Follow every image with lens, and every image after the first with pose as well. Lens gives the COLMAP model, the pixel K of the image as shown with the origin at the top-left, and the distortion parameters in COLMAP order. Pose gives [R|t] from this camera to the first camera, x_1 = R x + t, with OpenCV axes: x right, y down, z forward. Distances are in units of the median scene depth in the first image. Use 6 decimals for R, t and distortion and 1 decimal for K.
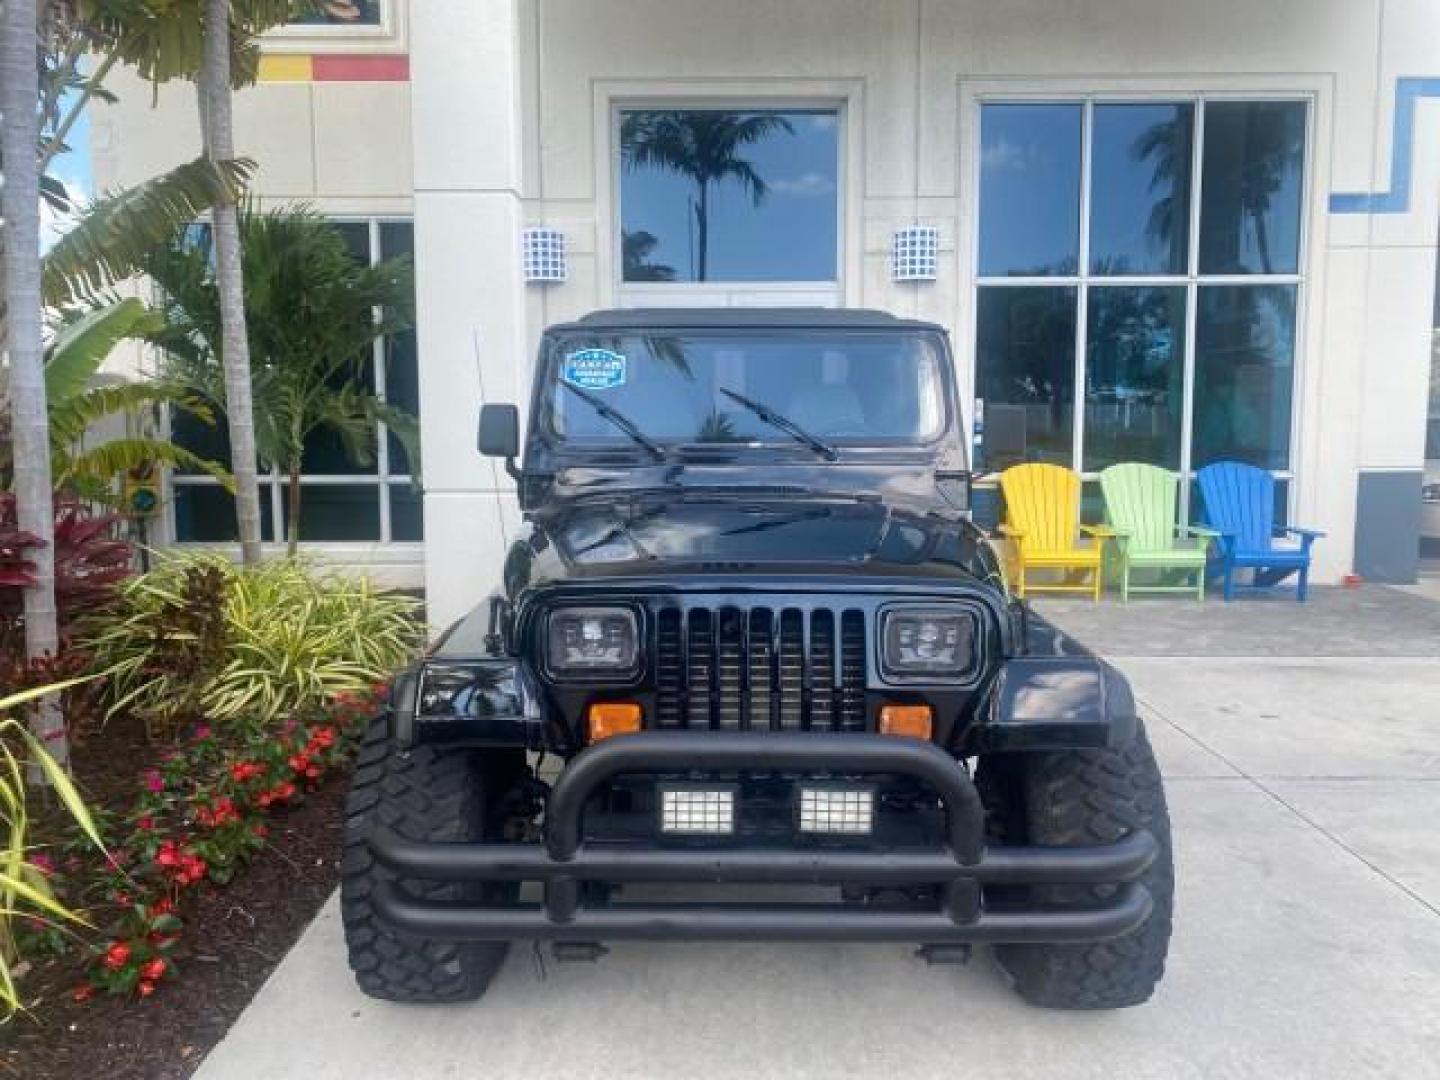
lens RADIAL K [[1106.4, 0, 721.1], [0, 1106.4, 539.1], [0, 0, 1]] dist [0.026073, -0.027630]
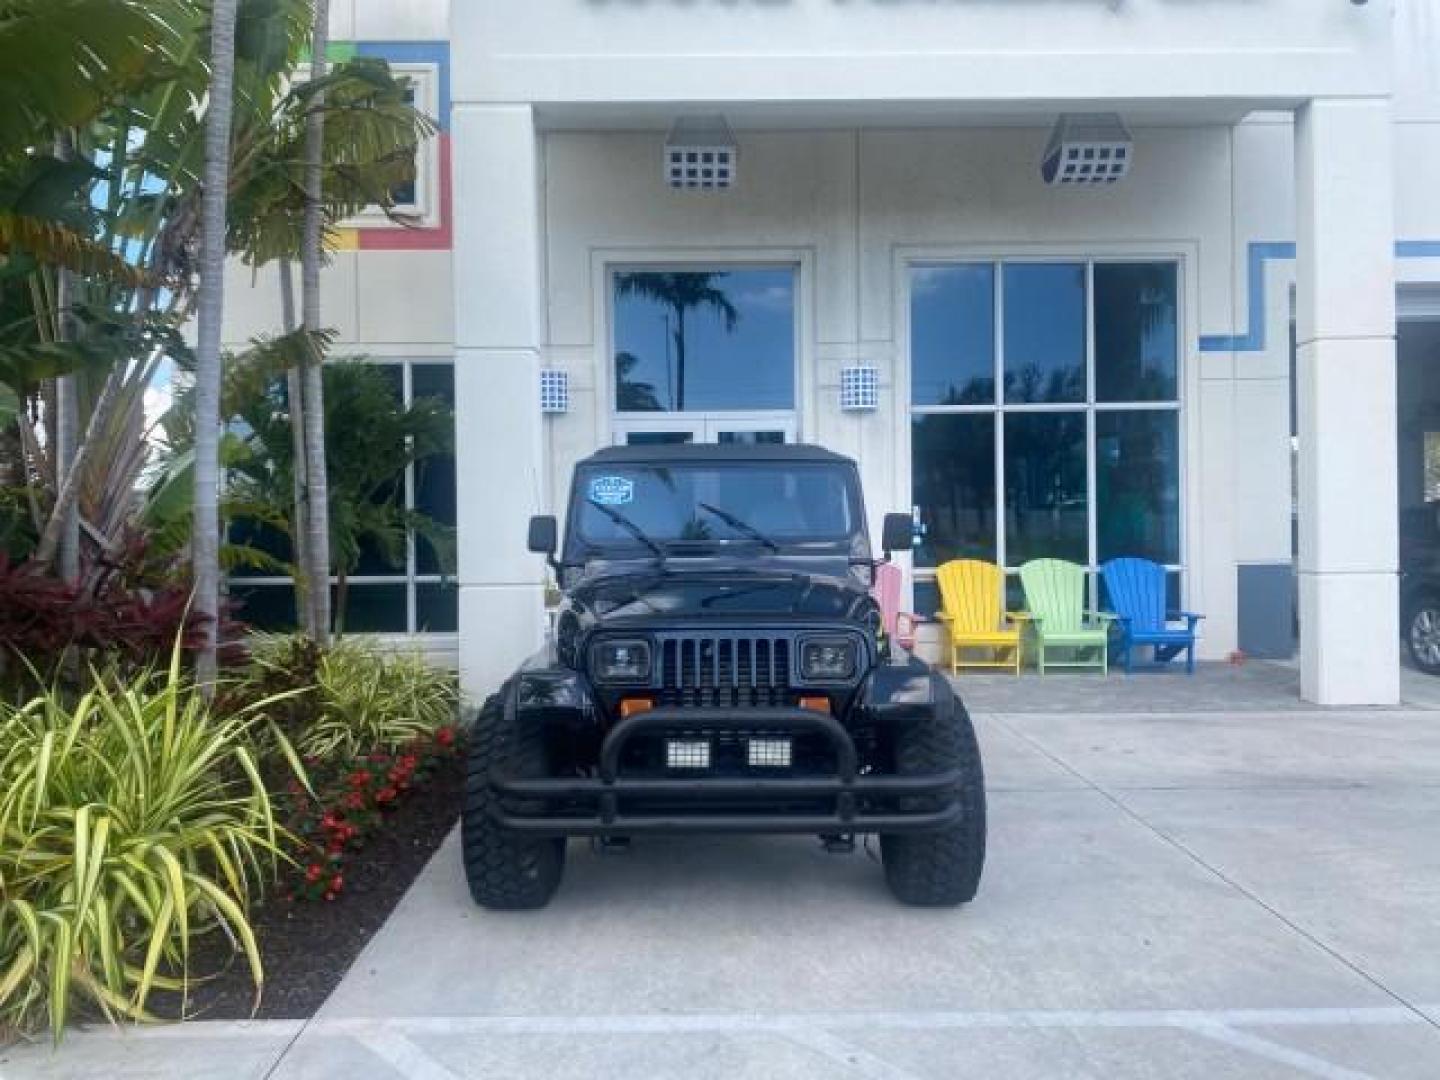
lens RADIAL K [[1106.4, 0, 726.6], [0, 1106.4, 537.0], [0, 0, 1]] dist [0.026073, -0.027630]
pose [[0.999648, -0.009452, 0.024788, -0.000655], [0.011809, 0.995240, -0.096736, 0.030512], [-0.023756, 0.096995, 0.995001, -0.282948]]
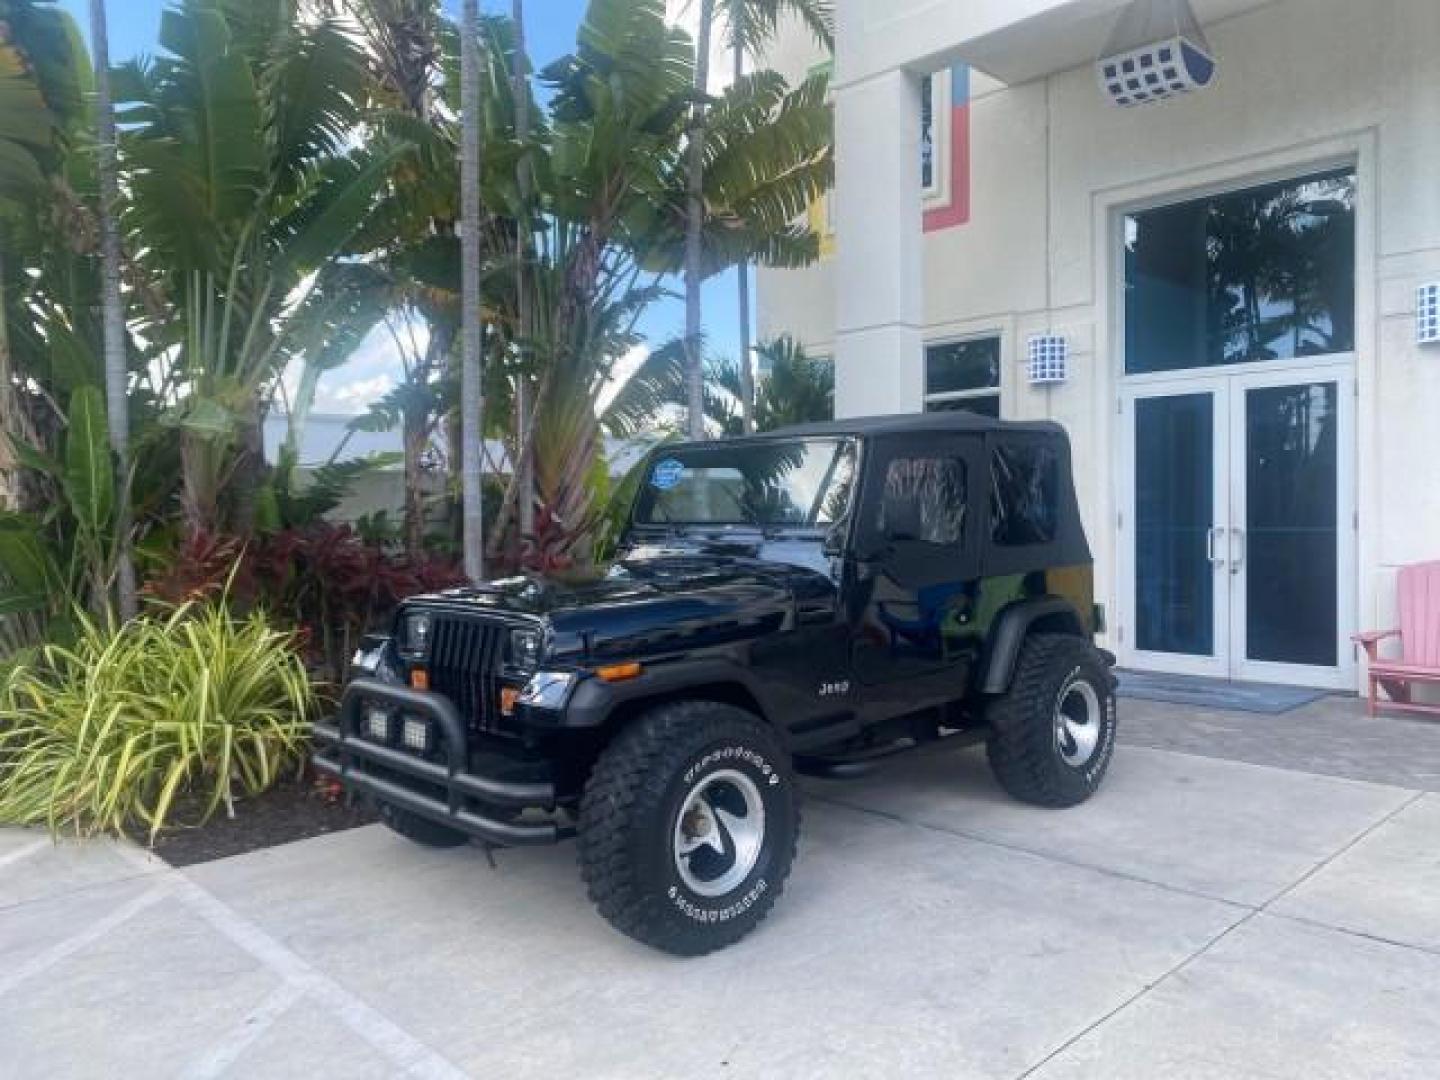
lens RADIAL K [[1106.4, 0, 721.2], [0, 1106.4, 538.7], [0, 0, 1]] dist [0.026073, -0.027630]
pose [[0.689867, 0.013223, -0.723815, 0.663278], [-0.071414, 0.996200, -0.049865, -0.002952], [0.720405, 0.086090, 0.688190, 0.047680]]
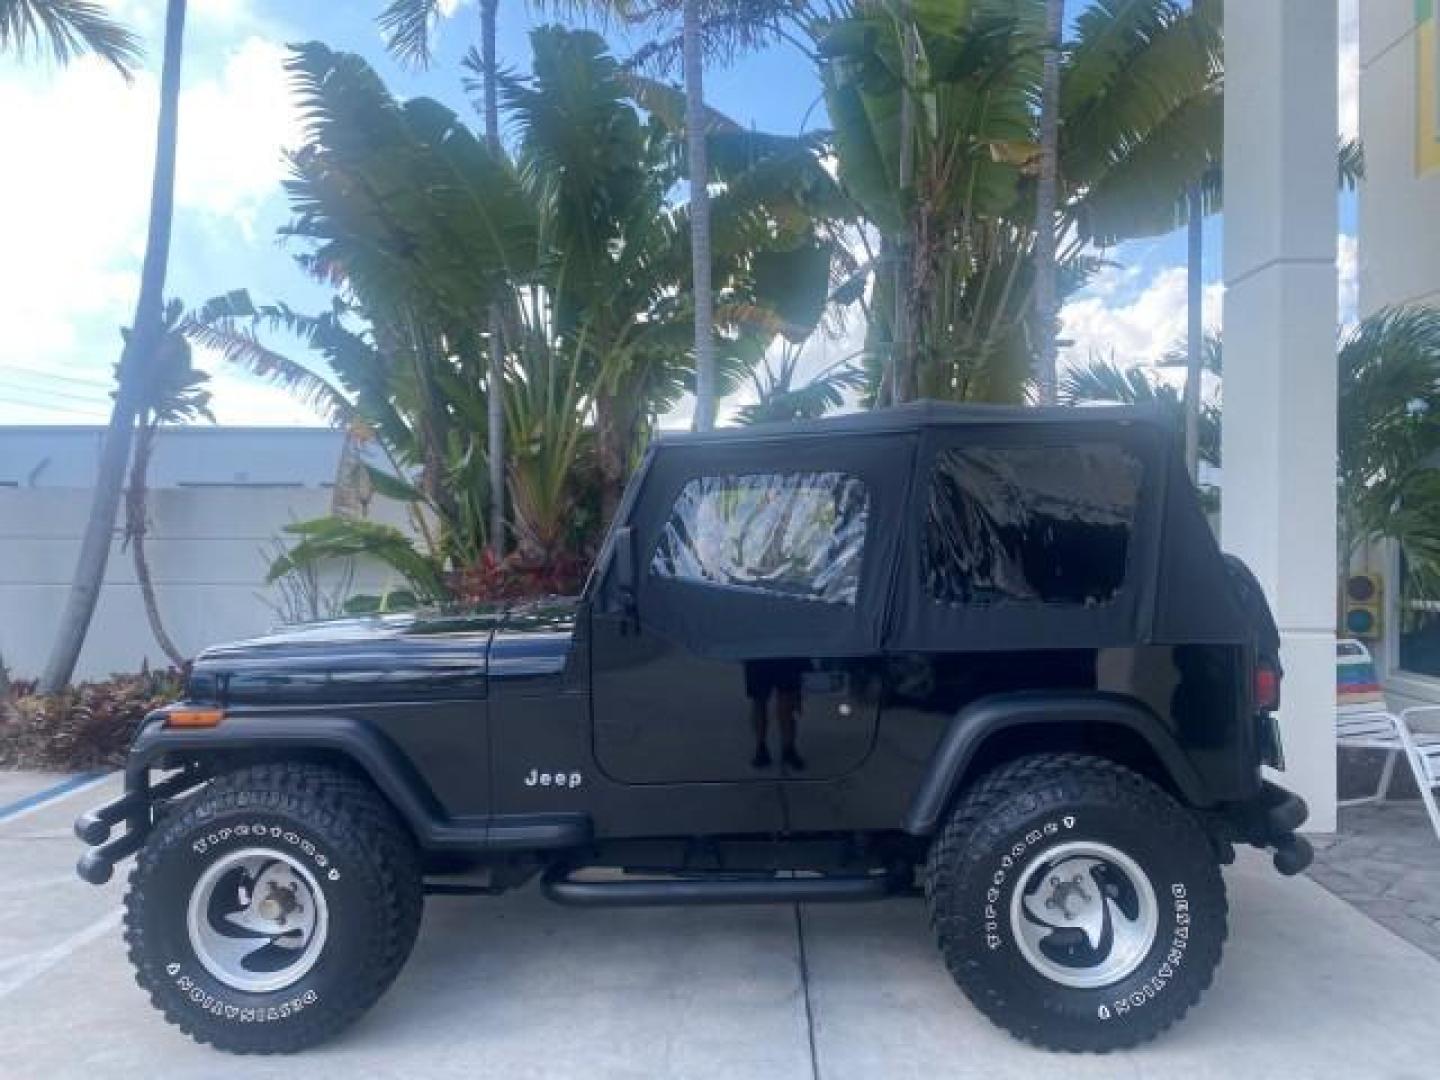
lens RADIAL K [[1106.4, 0, 716.9], [0, 1106.4, 531.3], [0, 0, 1]] dist [0.026073, -0.027630]
pose [[-0.029296, 0.004586, -0.999560, 0.755189], [-0.109809, 0.993922, 0.007779, -0.092281], [0.993521, 0.109989, -0.028614, 0.751733]]
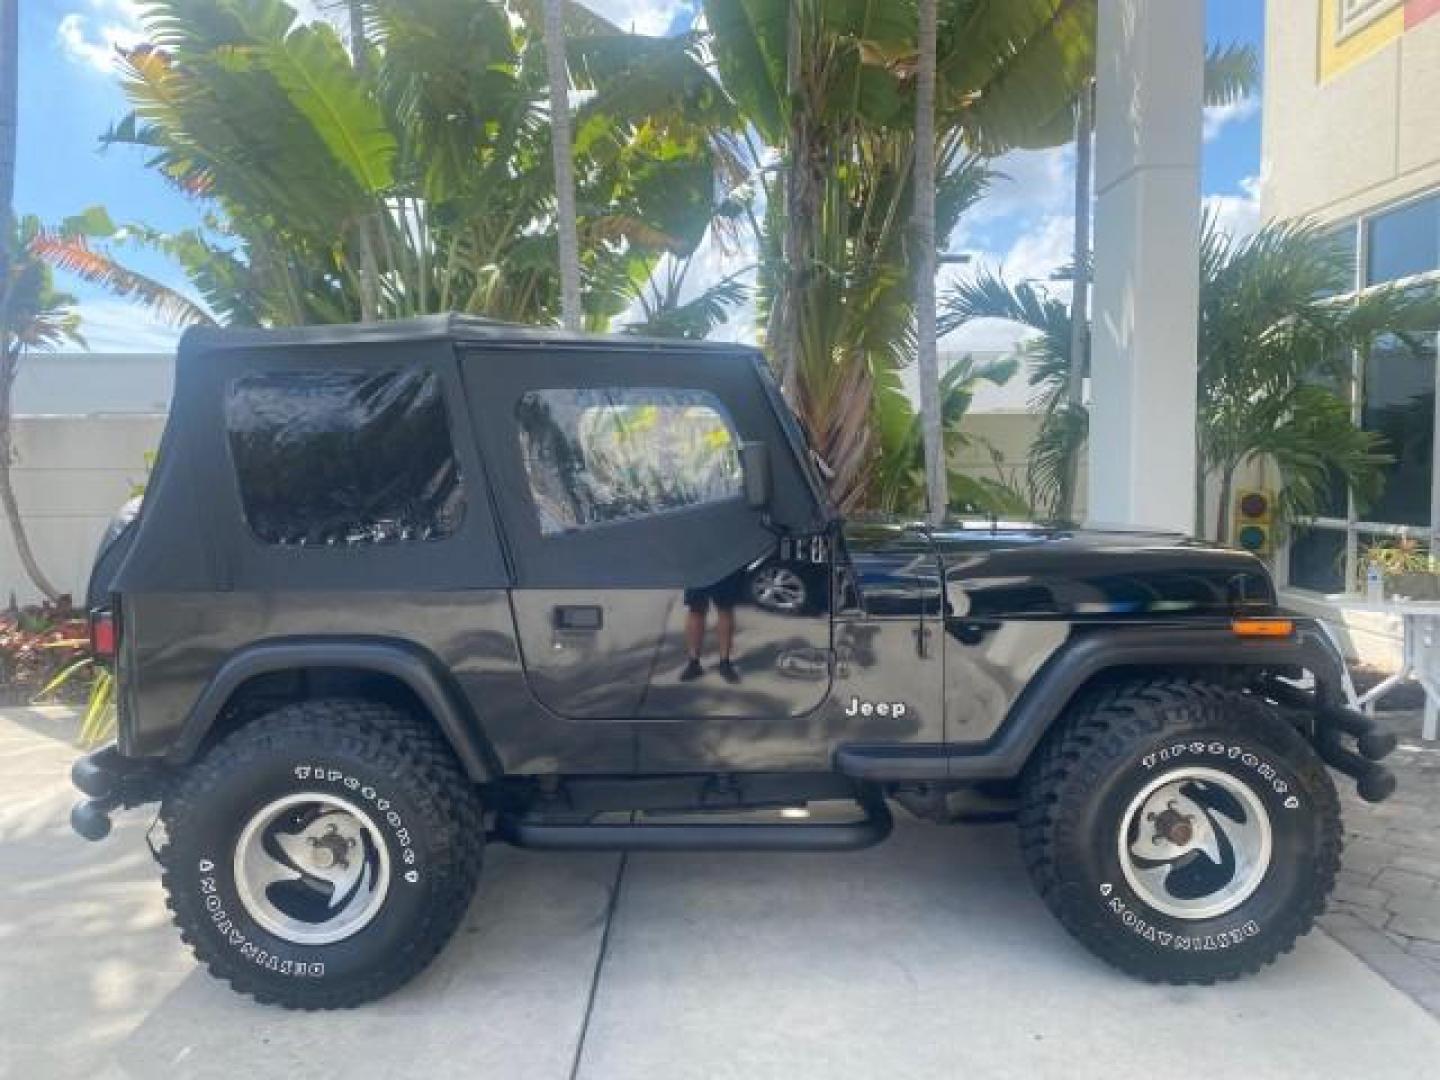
lens RADIAL K [[1106.4, 0, 720.5], [0, 1106.4, 535.8], [0, 0, 1]] dist [0.026073, -0.027630]
pose [[0.008530, 0.074072, -0.997216, 0.726000], [-0.099812, 0.992335, 0.072856, -0.097420], [0.994970, 0.098912, 0.015857, 0.846527]]
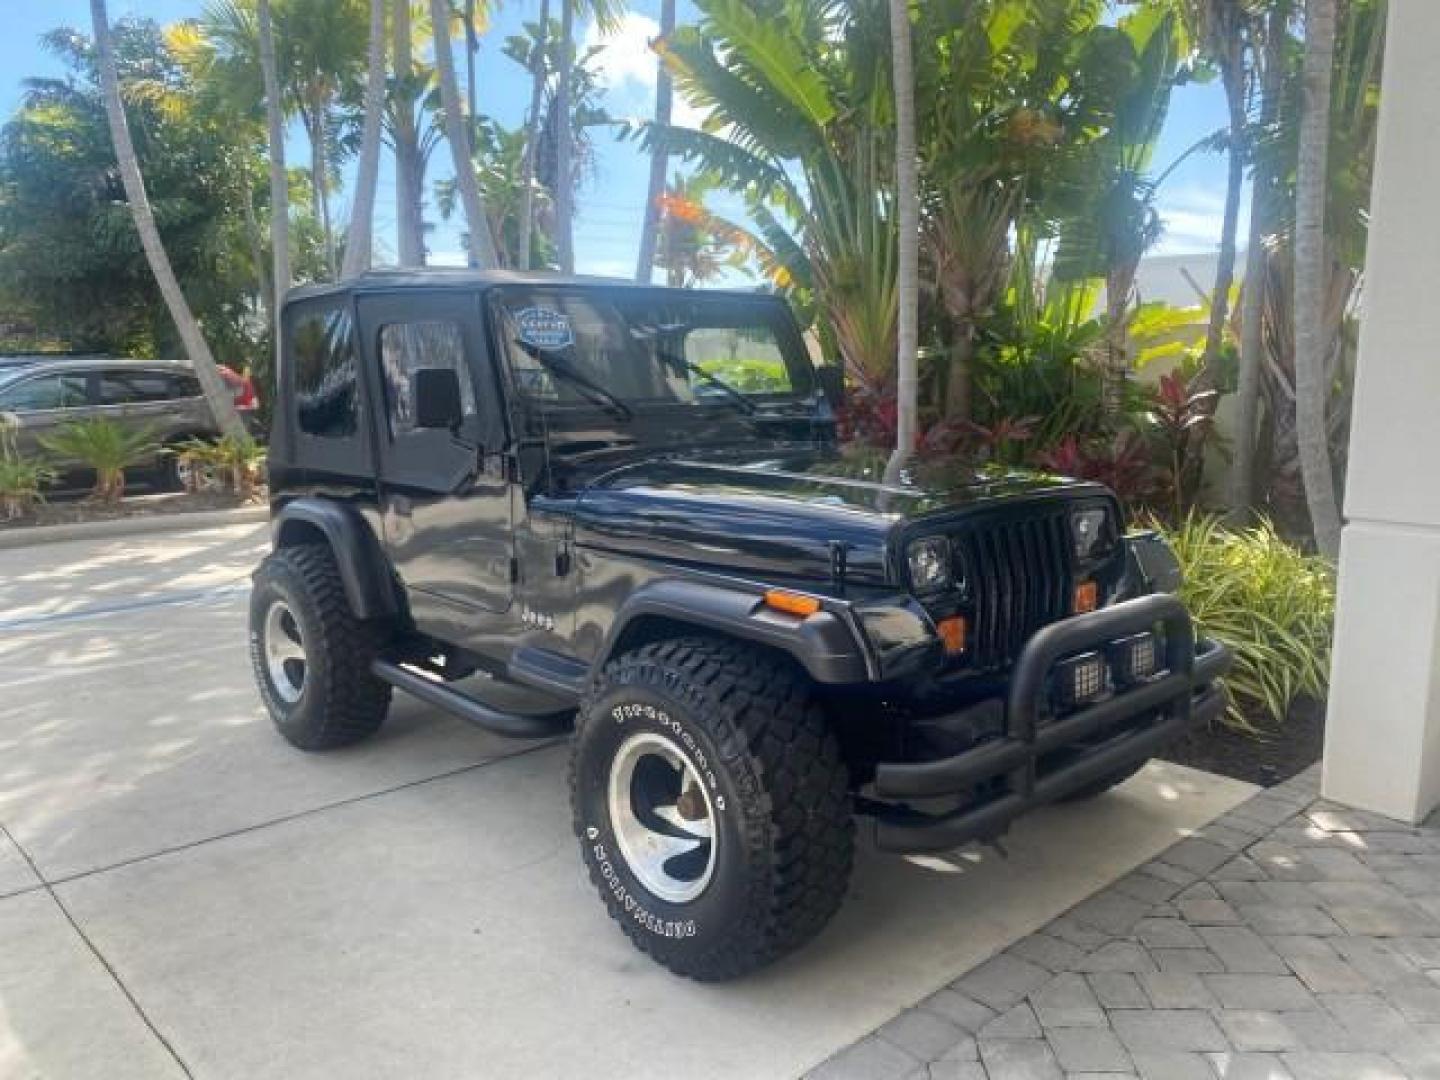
lens RADIAL K [[1106.4, 0, 721.1], [0, 1106.4, 530.8], [0, 0, 1]] dist [0.026073, -0.027630]
pose [[-0.737157, 0.102039, -0.667973, 0.497432], [-0.072443, 0.970902, 0.228259, -0.170188], [0.671827, 0.216652, -0.708315, 1.435543]]
